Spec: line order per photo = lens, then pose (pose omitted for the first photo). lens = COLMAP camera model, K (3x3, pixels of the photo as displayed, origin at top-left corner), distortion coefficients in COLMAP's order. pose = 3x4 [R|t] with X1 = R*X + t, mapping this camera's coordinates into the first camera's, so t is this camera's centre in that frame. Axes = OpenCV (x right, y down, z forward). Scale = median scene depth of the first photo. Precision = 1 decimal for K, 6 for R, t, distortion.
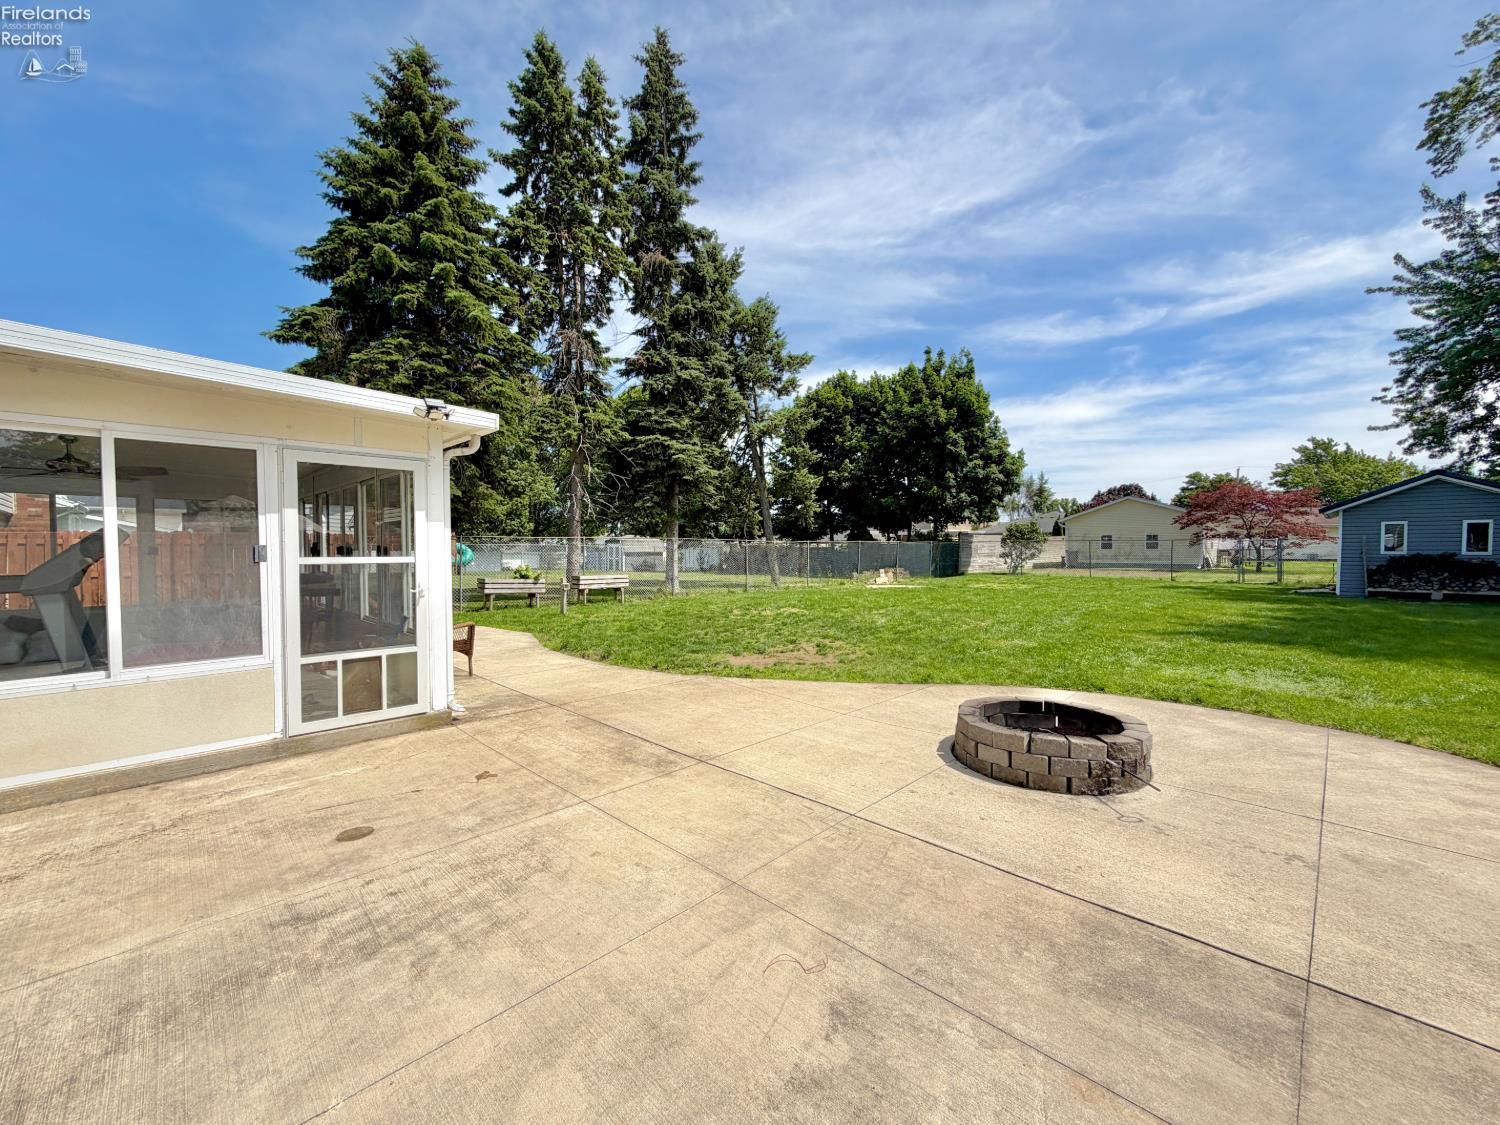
lens RADIAL K [[602.5, 0, 740.9], [0, 602.5, 557.1], [0, 0, 1]] dist [0.001503, -0.000043]
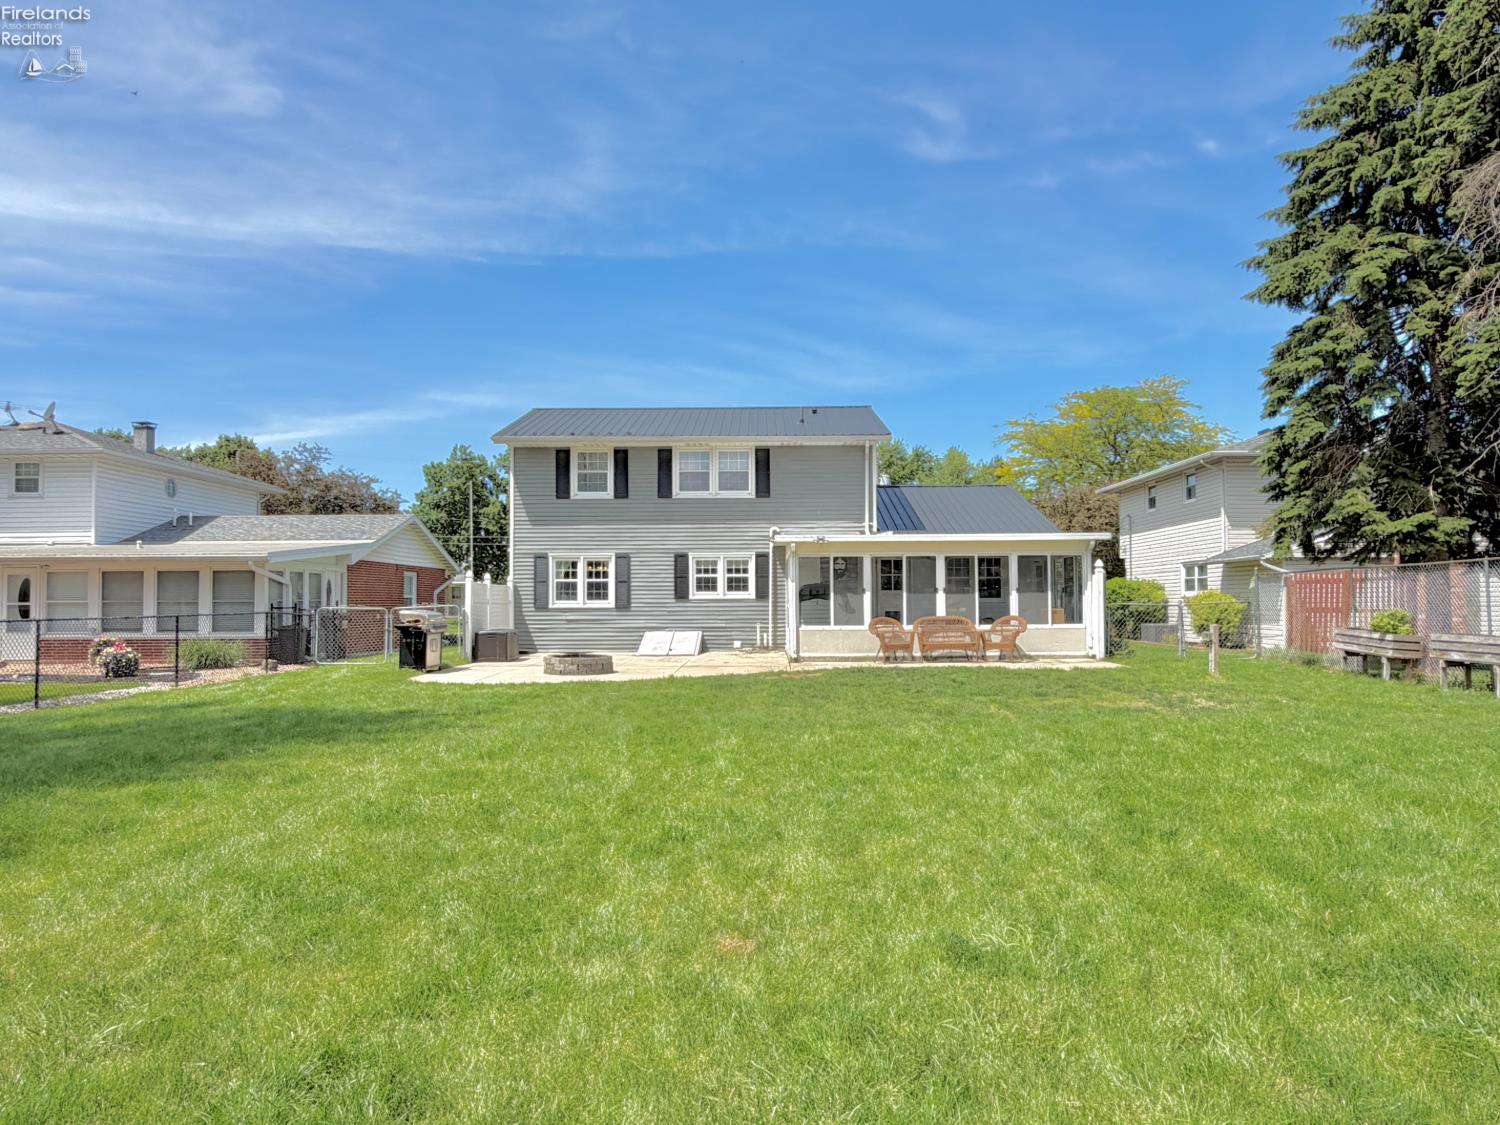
lens RADIAL K [[1033.6, 0, 758.8], [0, 1033.6, 558.6], [0, 0, 1]] dist [0.013108, 0.000564]
pose [[-0.710774, -0.026219, -0.702932, 2.892760], [-0.006060, 0.999496, -0.031153, -0.009184], [0.703394, -0.017883, -0.710575, 4.218491]]
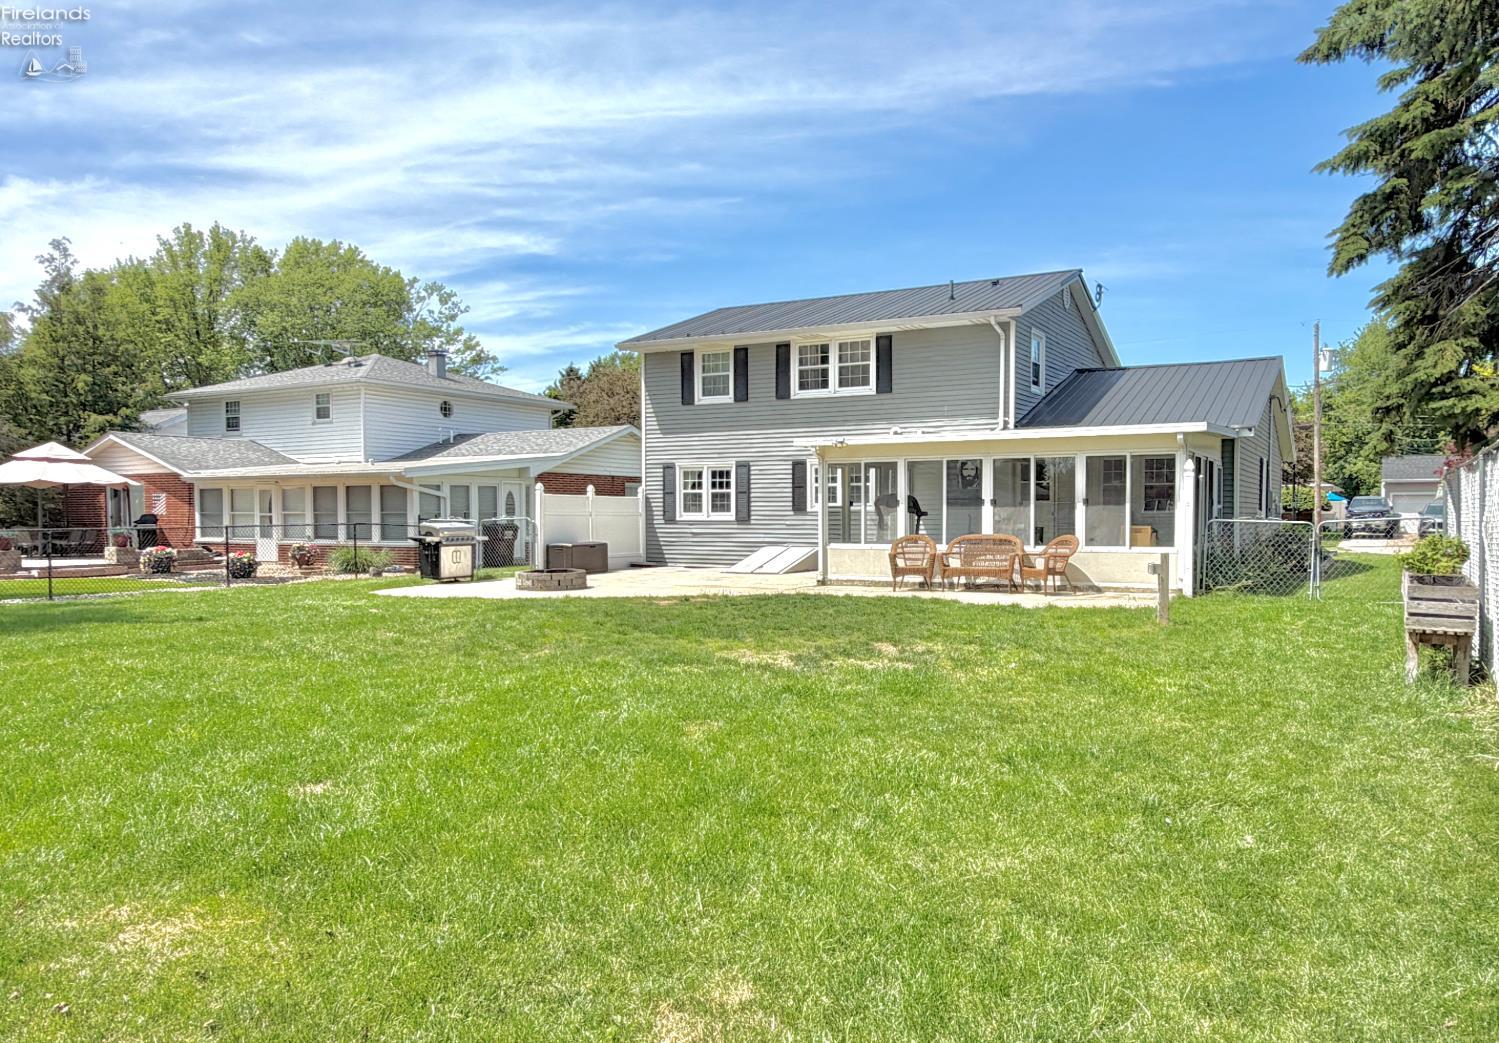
lens RADIAL K [[1142.3, 0, 745.3], [0, 1142.3, 529.5], [0, 0, 1]] dist [0.029043, -0.000478]
pose [[-0.966372, 0.006033, -0.257077, 1.053187], [-0.001733, 0.999549, 0.029973, -0.038206], [0.257142, 0.029410, -0.965926, 5.184515]]
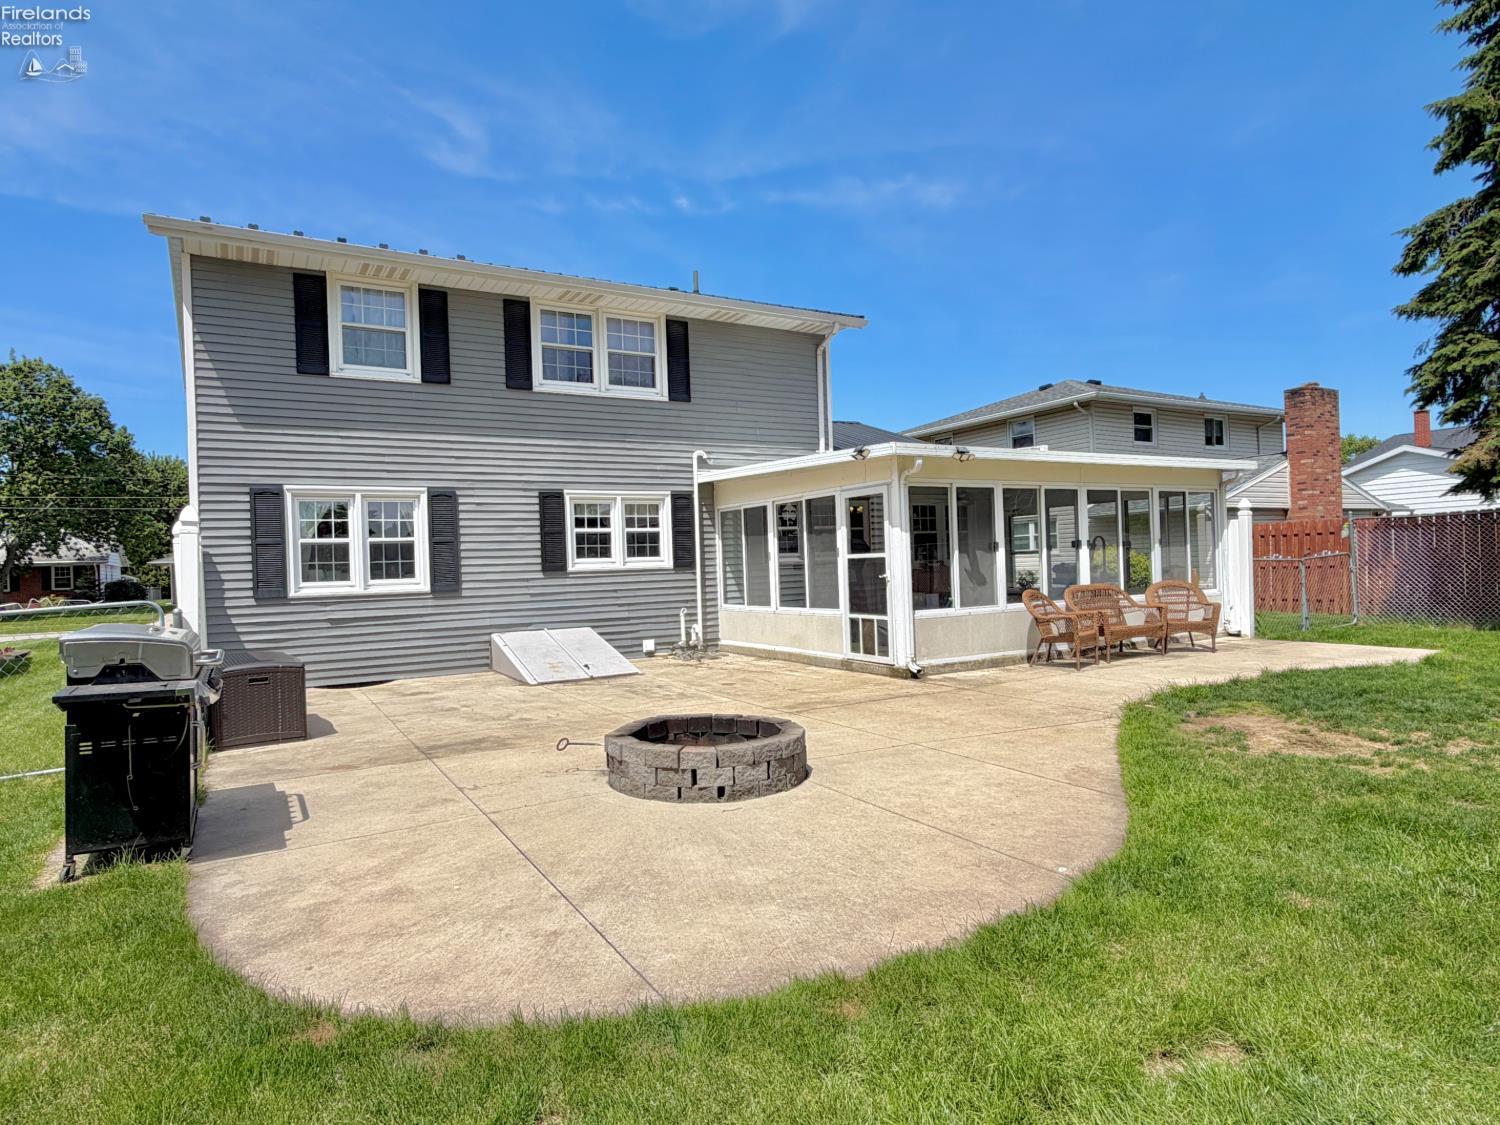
lens RADIAL K [[845.9, 0, 738.7], [0, 845.9, 561.2], [0, 0, 1]] dist [-0.001980, 0.005589]
pose [[-0.262557, 0.004034, -0.964908, 1.668433], [0.018229, 0.999834, -0.000780, 0.015816], [0.964744, -0.017794, -0.262587, 1.347017]]
